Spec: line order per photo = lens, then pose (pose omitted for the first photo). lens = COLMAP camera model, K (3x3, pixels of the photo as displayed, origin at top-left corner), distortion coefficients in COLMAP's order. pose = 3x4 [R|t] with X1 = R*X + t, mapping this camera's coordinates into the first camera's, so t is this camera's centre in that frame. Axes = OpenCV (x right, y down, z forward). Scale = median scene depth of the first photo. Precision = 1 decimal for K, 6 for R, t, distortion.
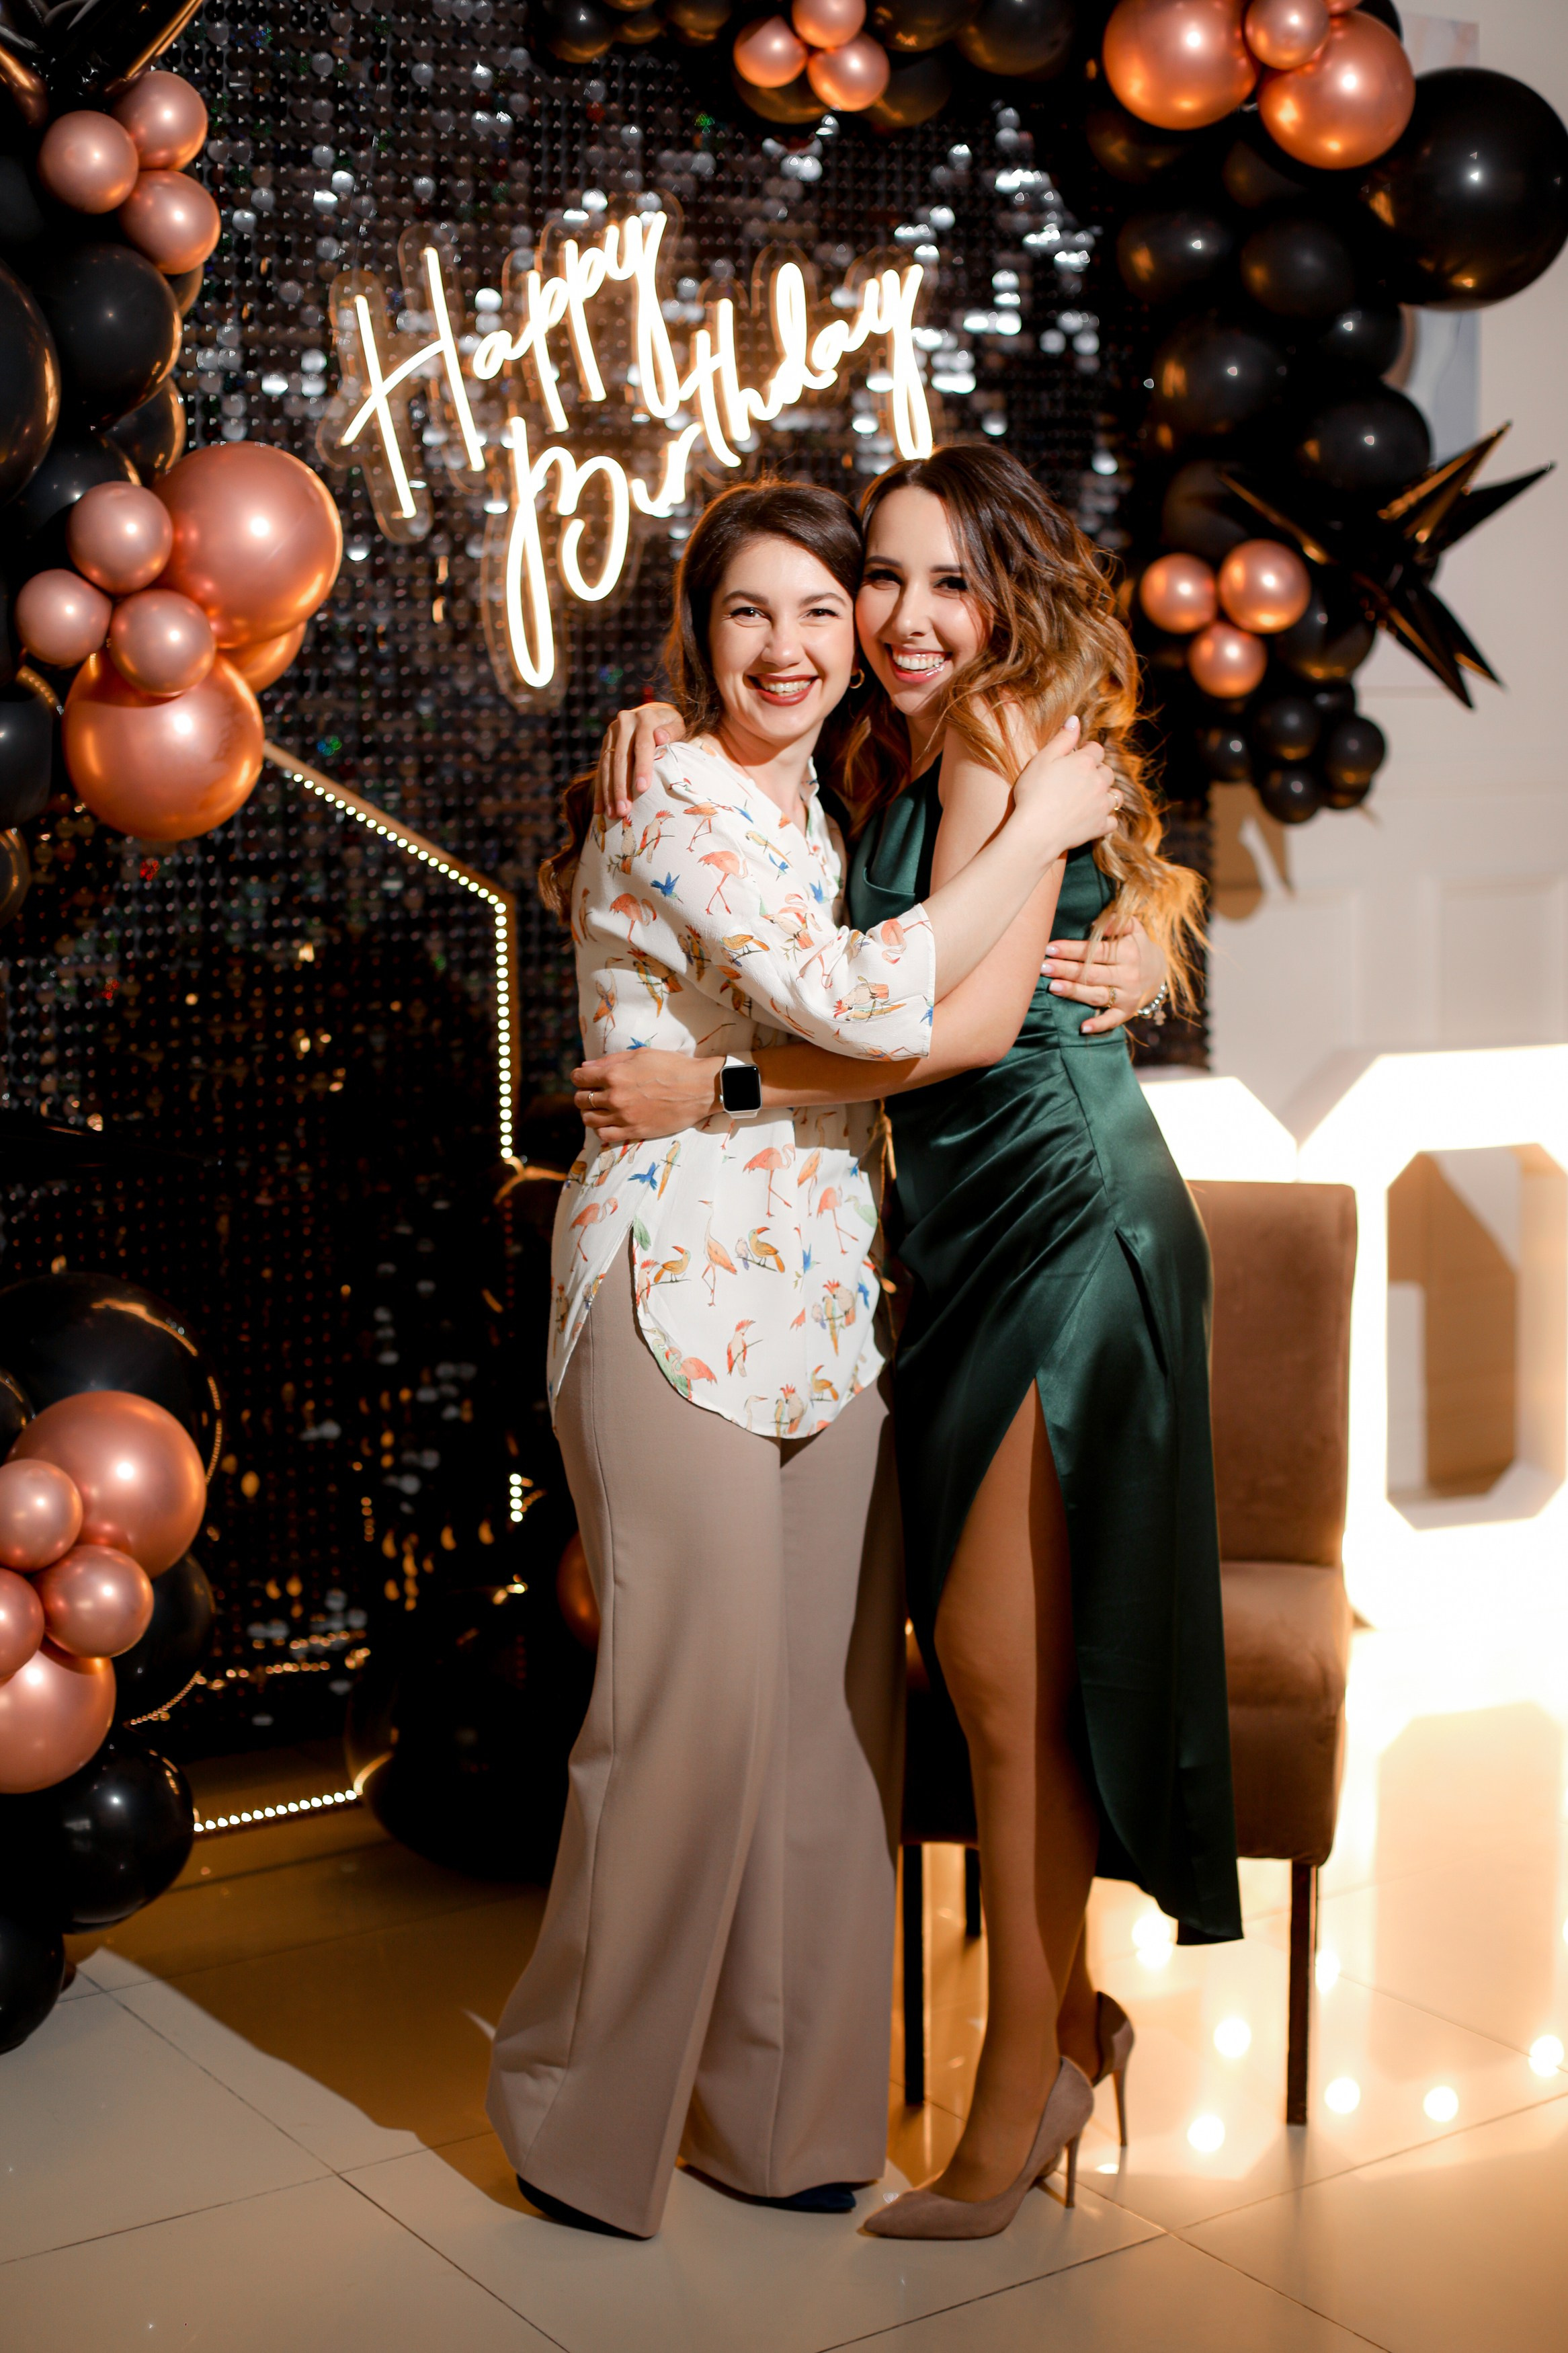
lens RADIAL K [[3415.7, 0, 784.0], [0, 3415.7, 1176.5], [0, 0, 1]] dist [-0.122678, 0.014547]
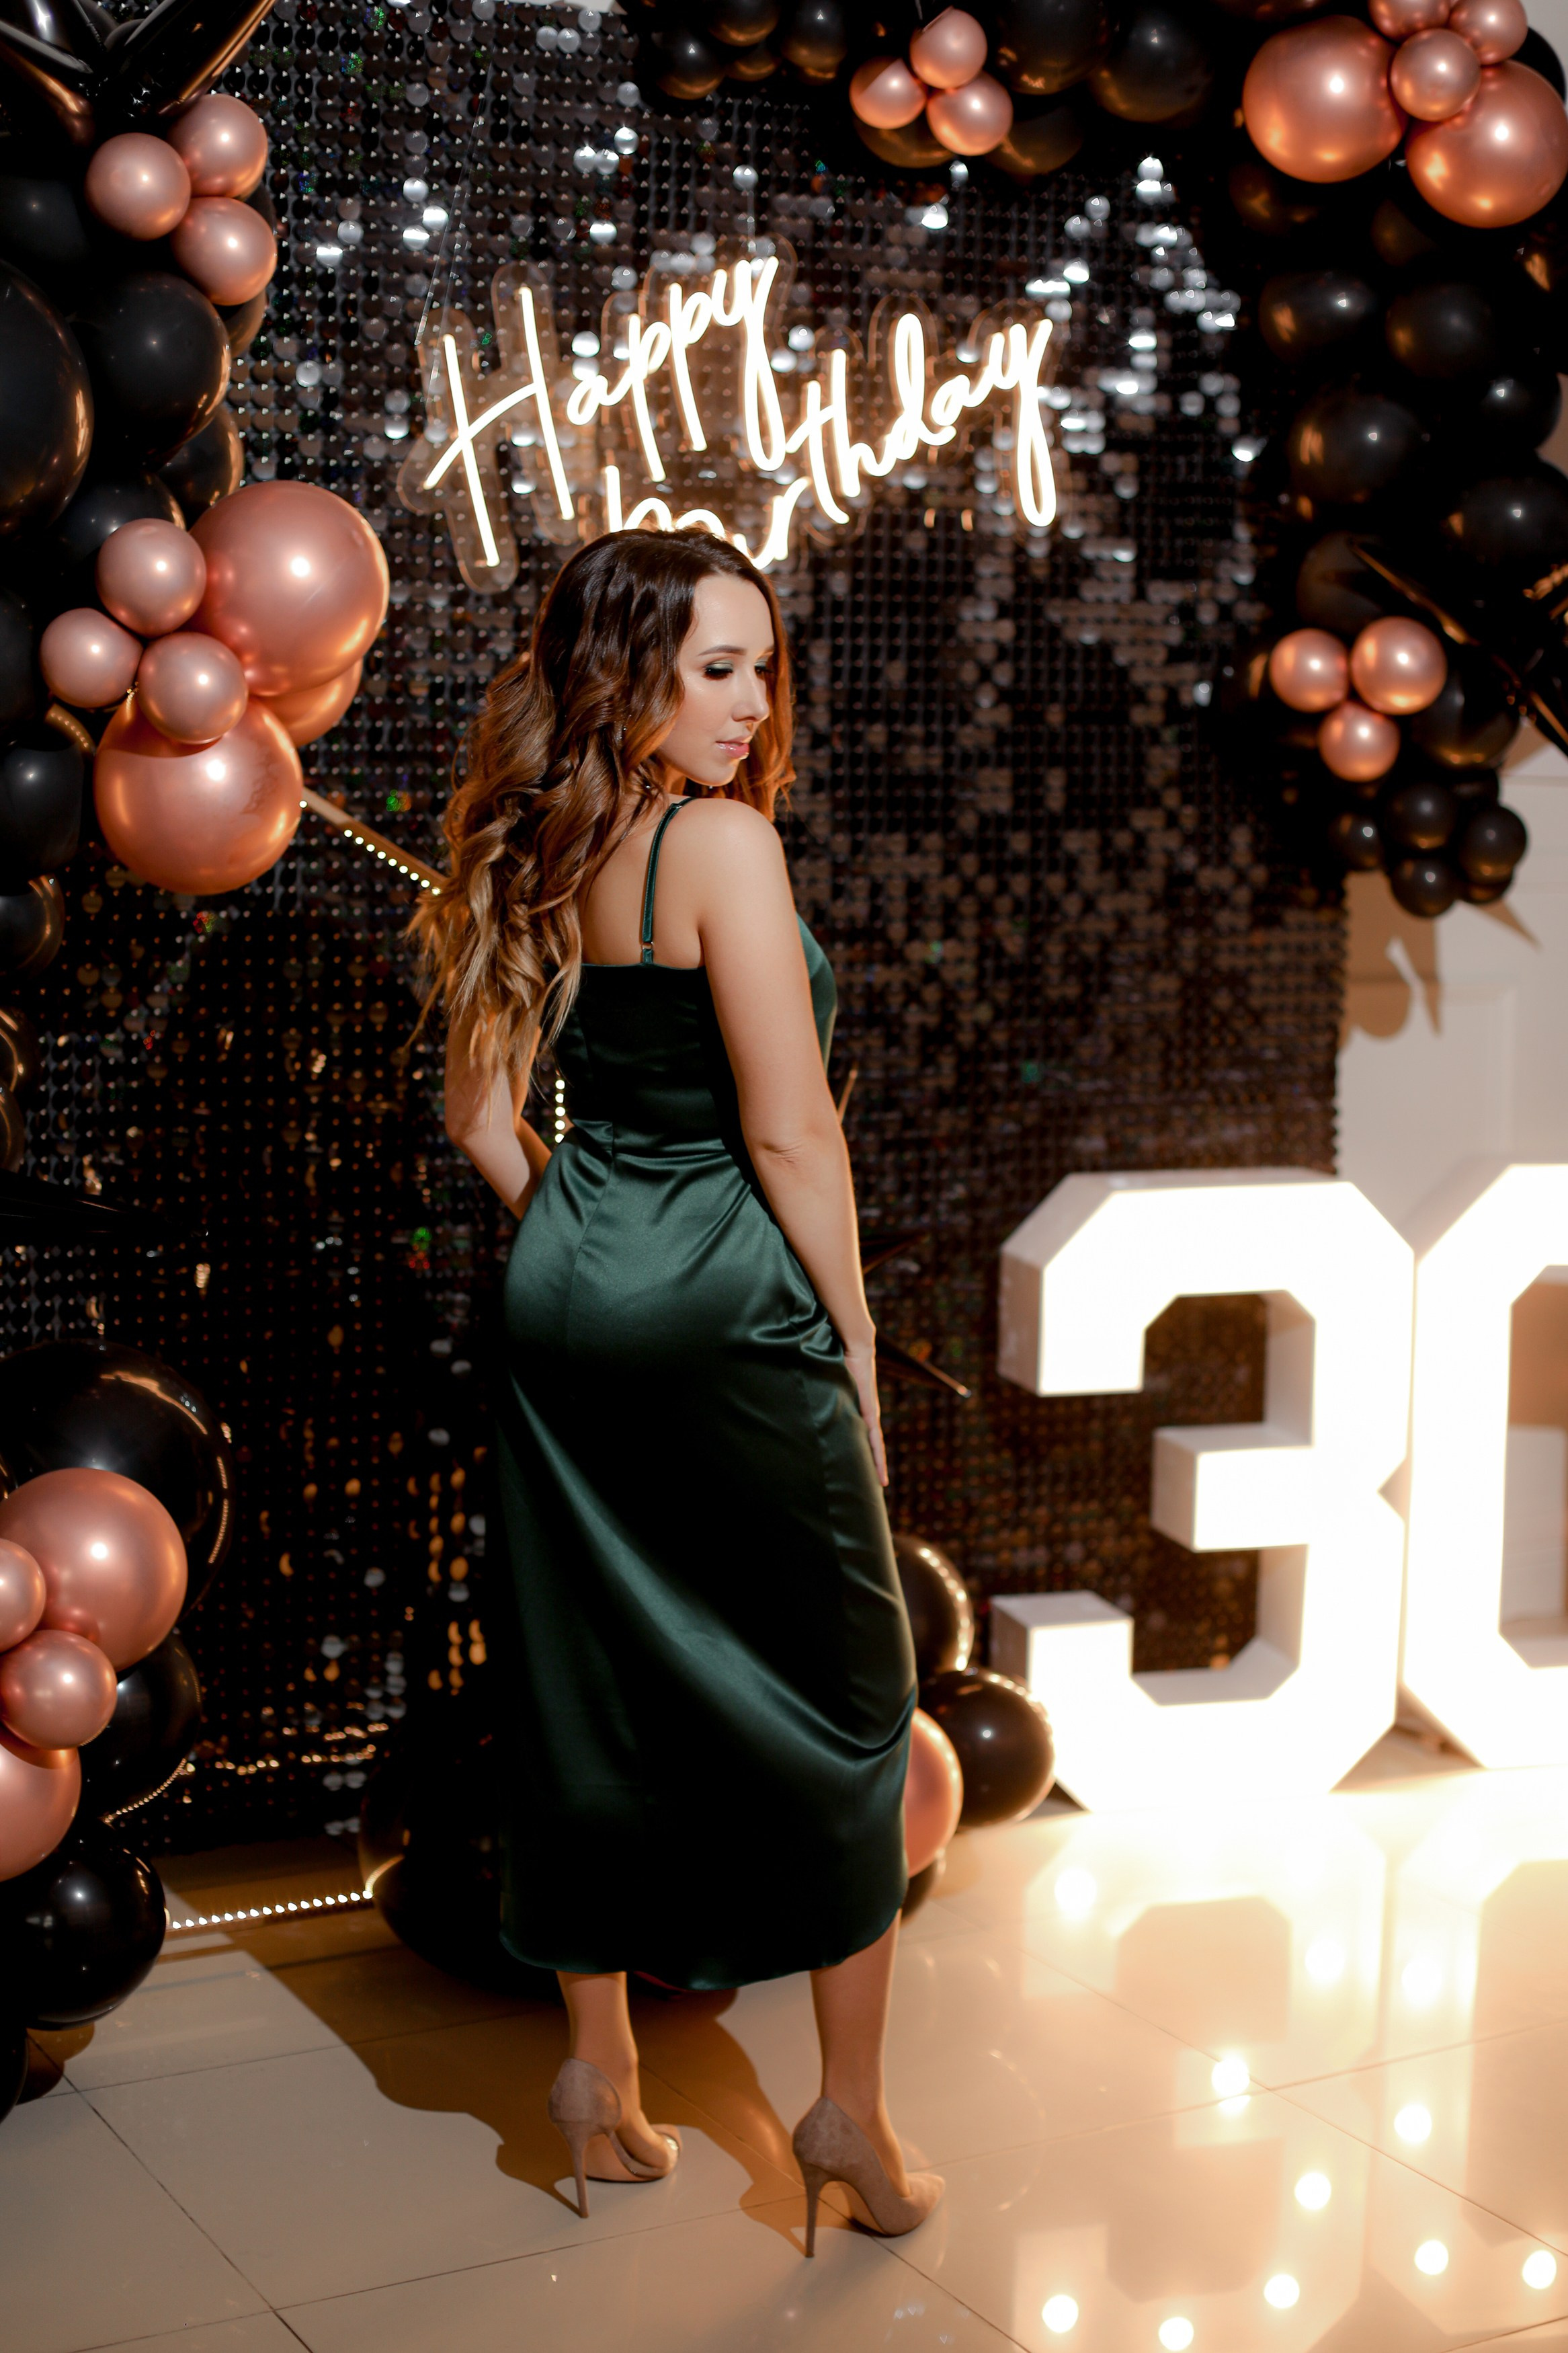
lens RADIAL K [[3415.7, 0, 784.0], [0, 3415.7, 1176.5], [0, 0, 1]] dist [-0.122678, 0.014547]
pose [[0.996420, 0.040821, -0.074035, 0.048659], [-0.042235, 0.998952, -0.017640, -0.007730], [0.073238, 0.020704, 0.997100, 0.048050]]
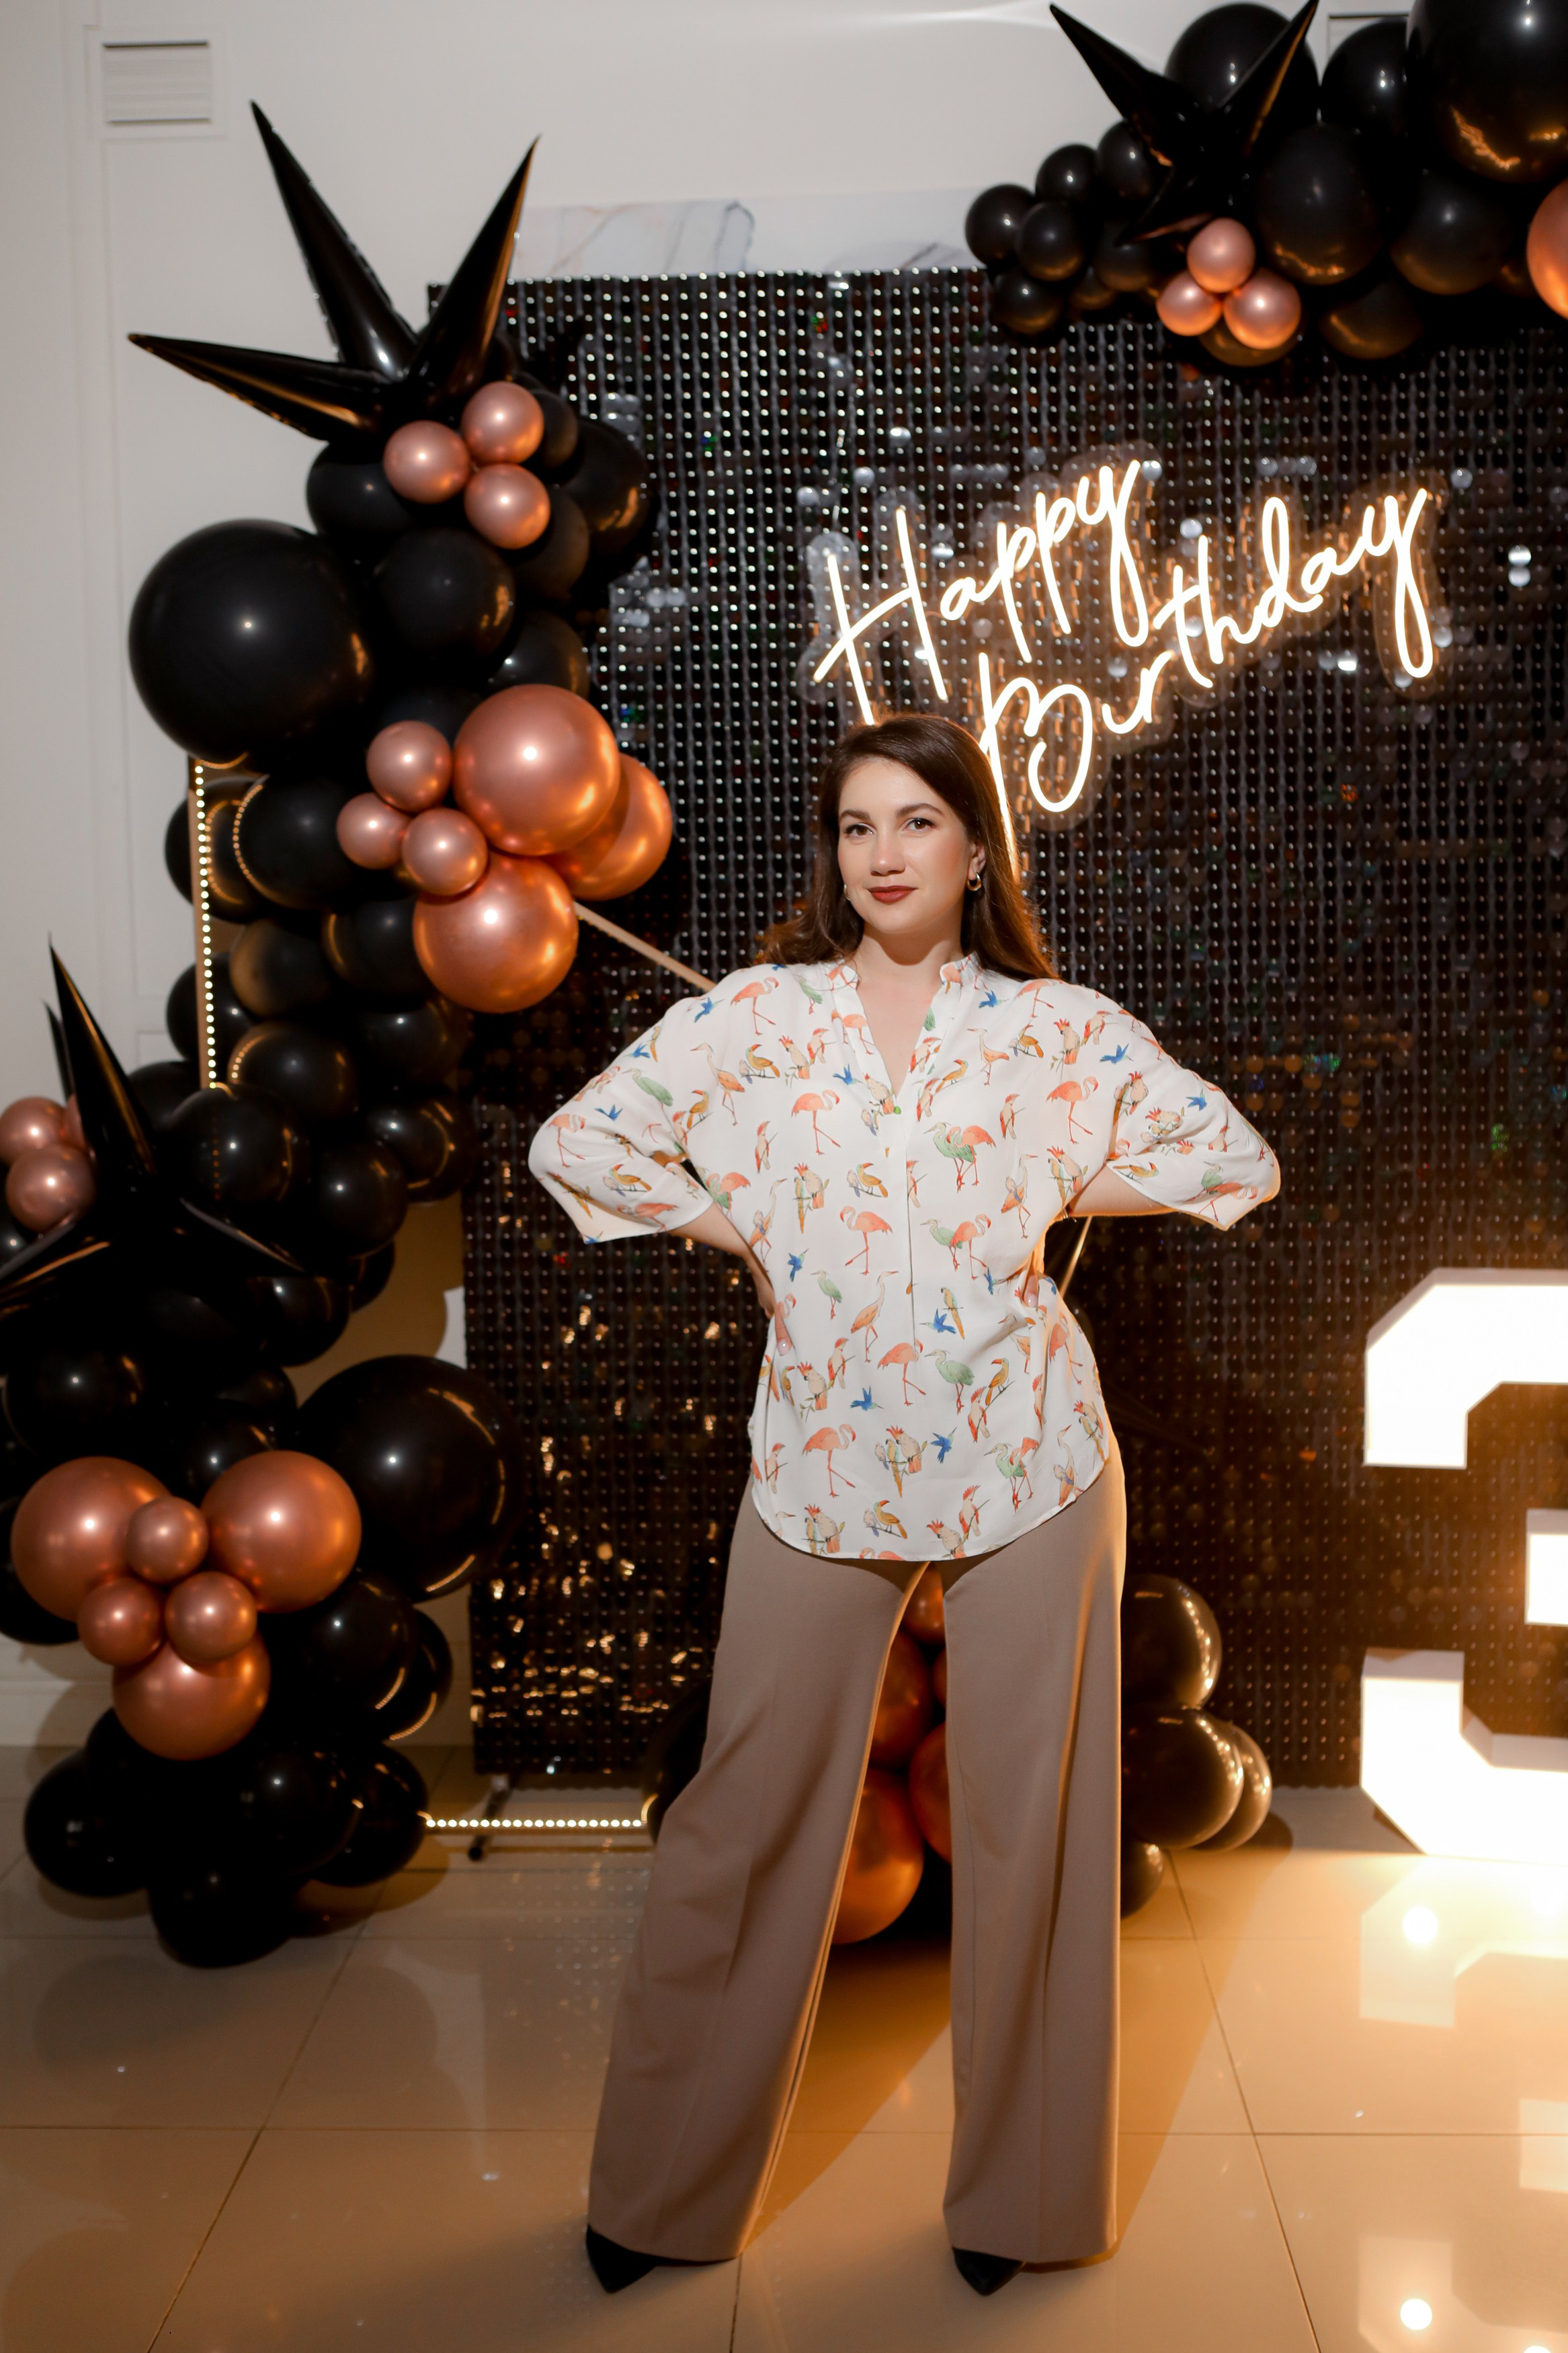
lens RADIAL K [[2660.4, 0, 784.0], [0, 2660.4, 1176.5], [0, 0, 1]] dist [-0.053555, 0.126672]
pose [[0.807463, 0.065508, -0.586269, 0.396893], [-0.085028, 0.996362, -0.005778, -0.036603], [0.583758, 0.054515, 0.810096, 0.242882]]
